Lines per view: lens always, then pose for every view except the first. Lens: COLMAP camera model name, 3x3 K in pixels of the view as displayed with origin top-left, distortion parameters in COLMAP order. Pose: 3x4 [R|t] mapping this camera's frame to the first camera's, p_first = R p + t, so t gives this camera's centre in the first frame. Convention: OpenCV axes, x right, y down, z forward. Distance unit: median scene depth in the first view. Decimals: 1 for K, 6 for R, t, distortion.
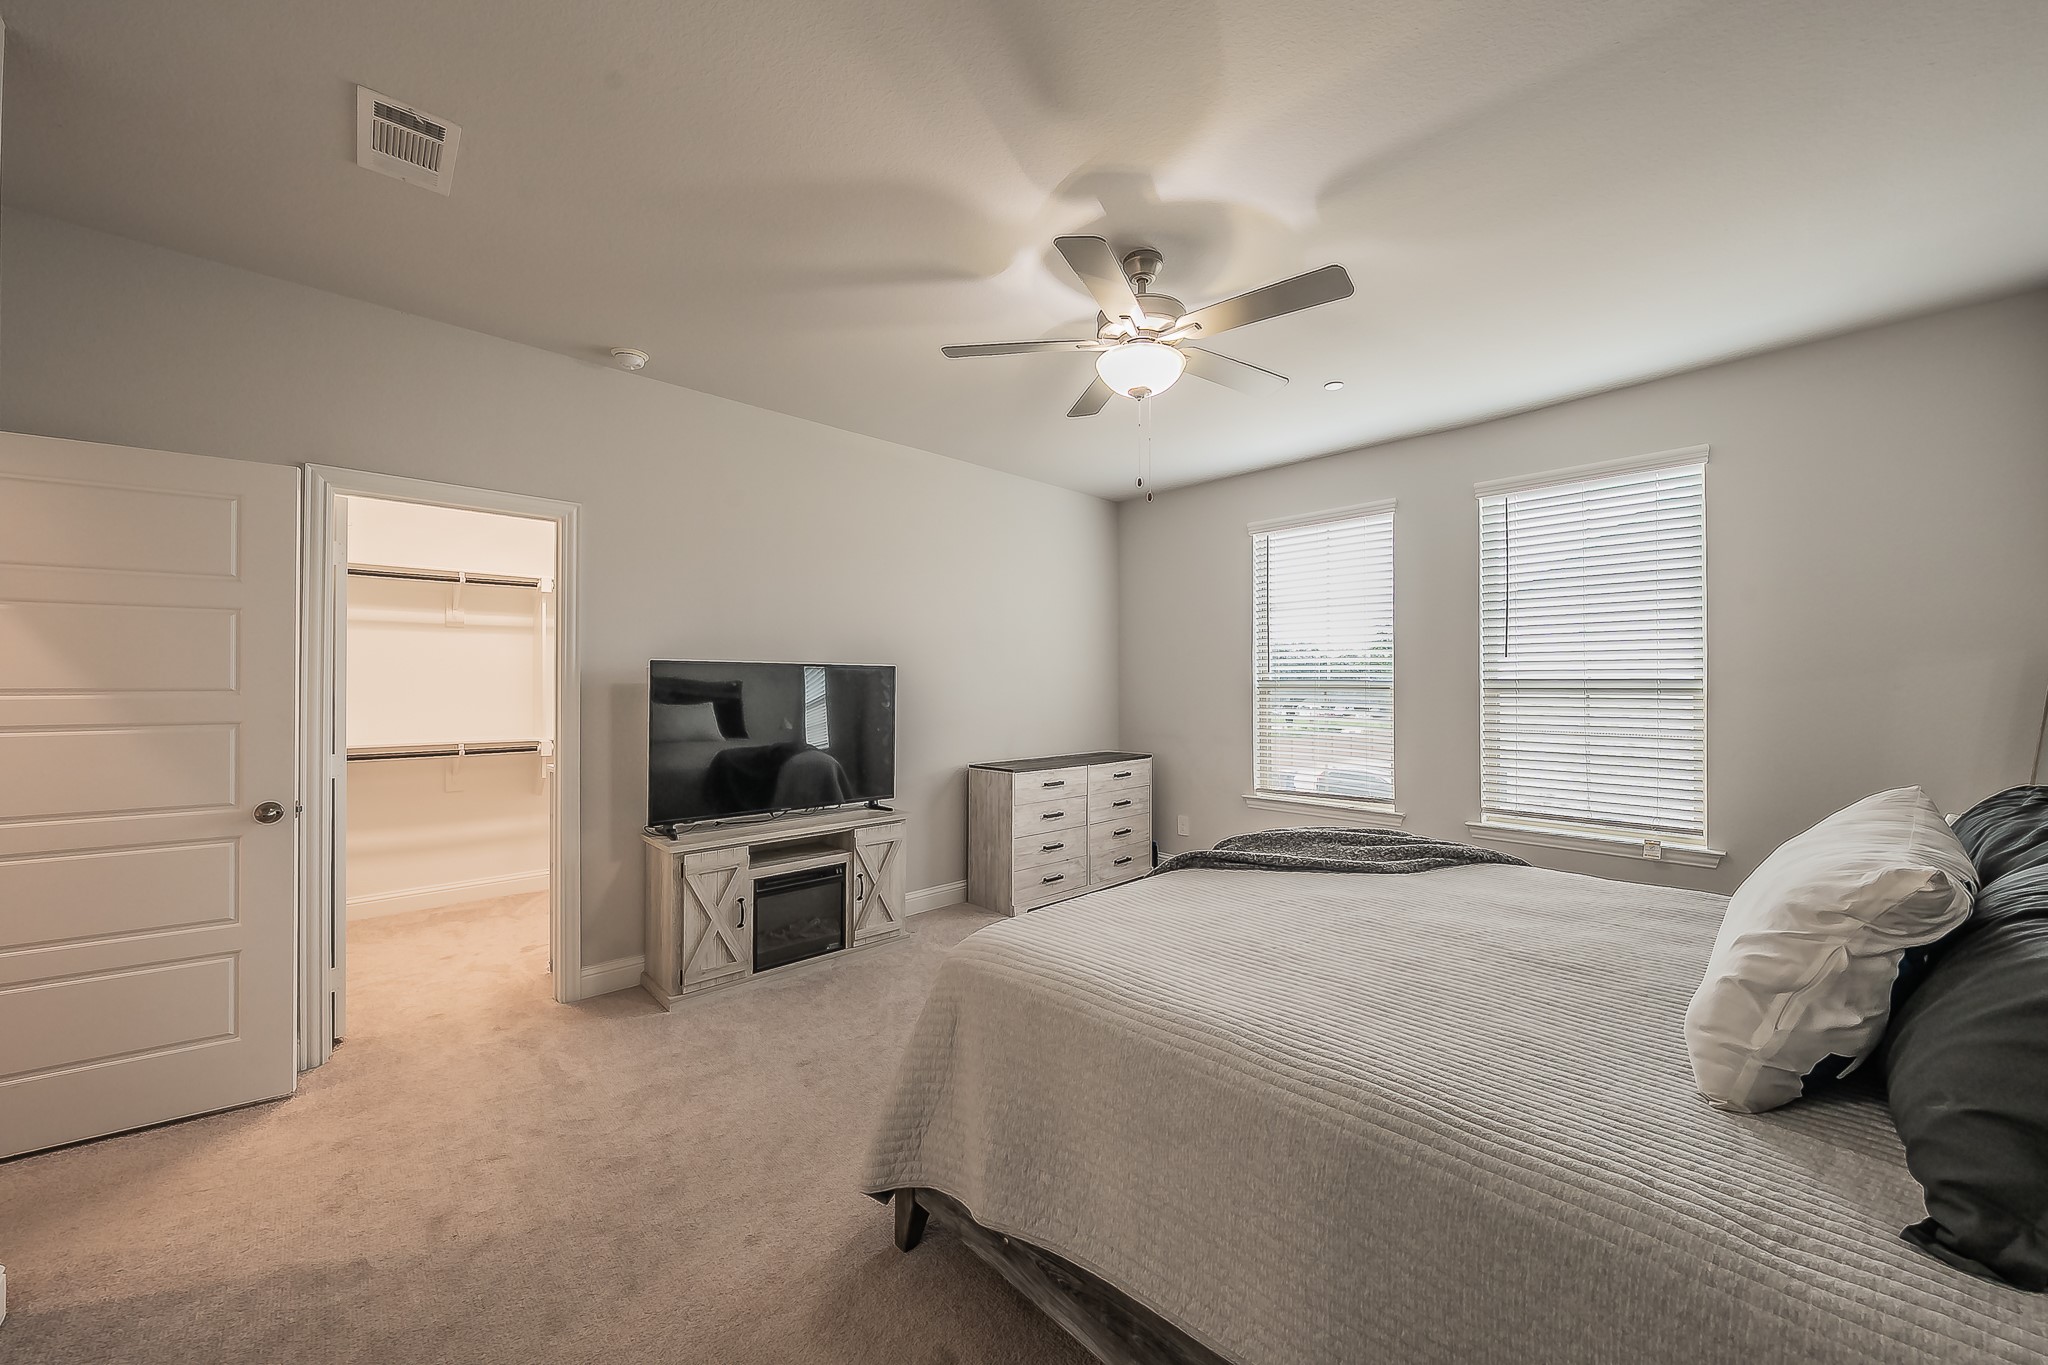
lens RADIAL K [[741.1, 0, 1046.5], [0, 741.1, 682.0], [0, 0, 1]] dist [-0.007982, 0.003280]
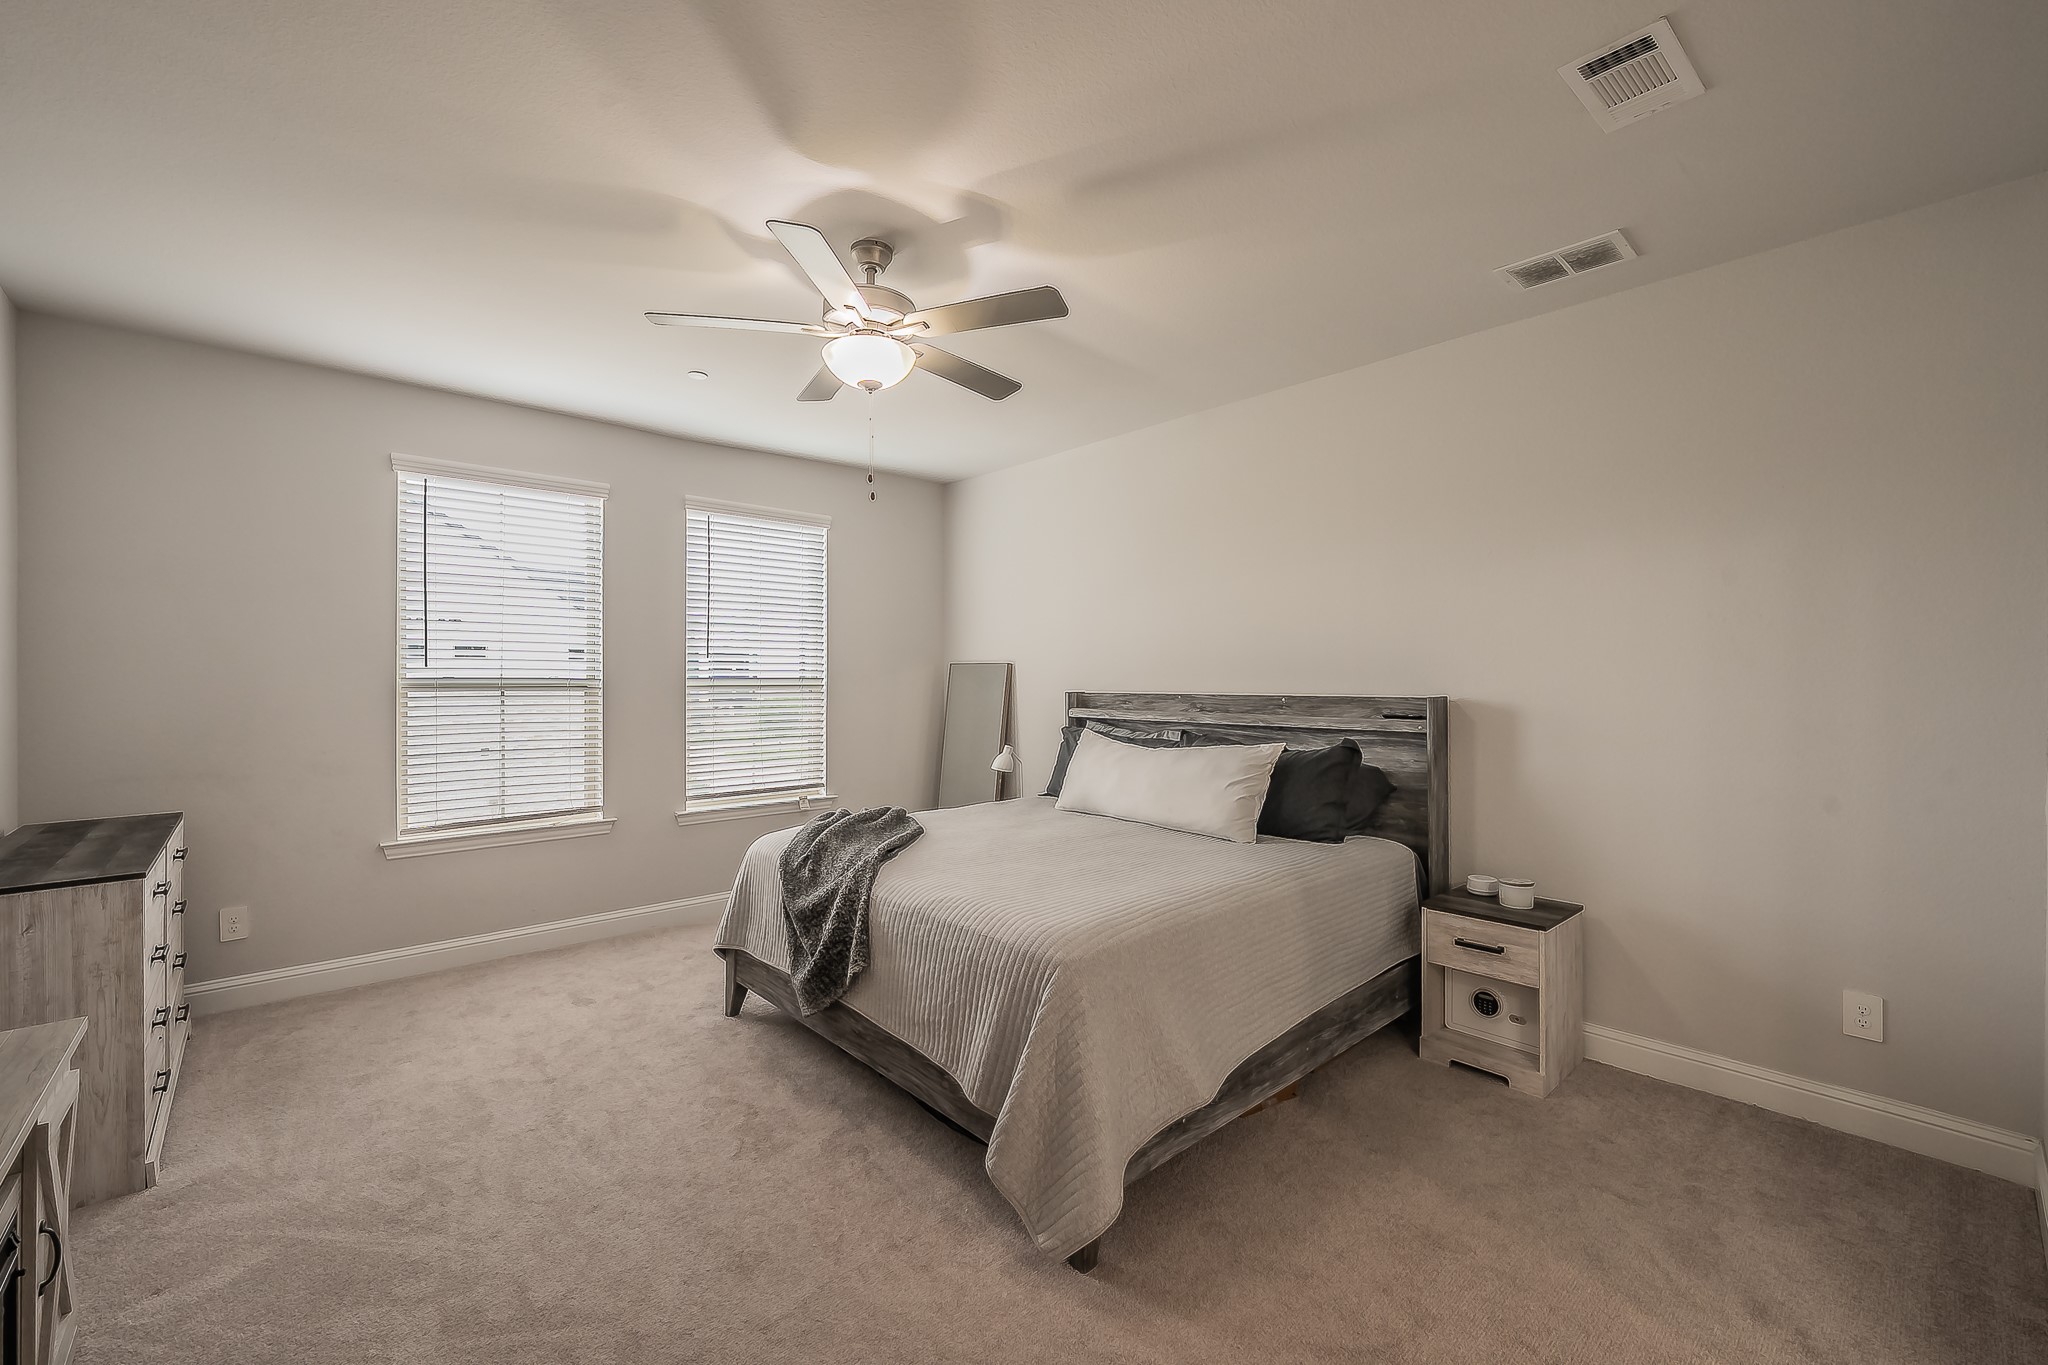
lens RADIAL K [[802.7, 0, 1010.7], [0, 802.7, 679.3], [0, 0, 1]] dist [-0.000304, -0.000022]
pose [[0.068356, -0.003991, 0.997653, -0.647301], [-0.004408, 0.999981, 0.004302, -0.009957], [-0.997651, -0.004692, 0.068337, 0.530322]]
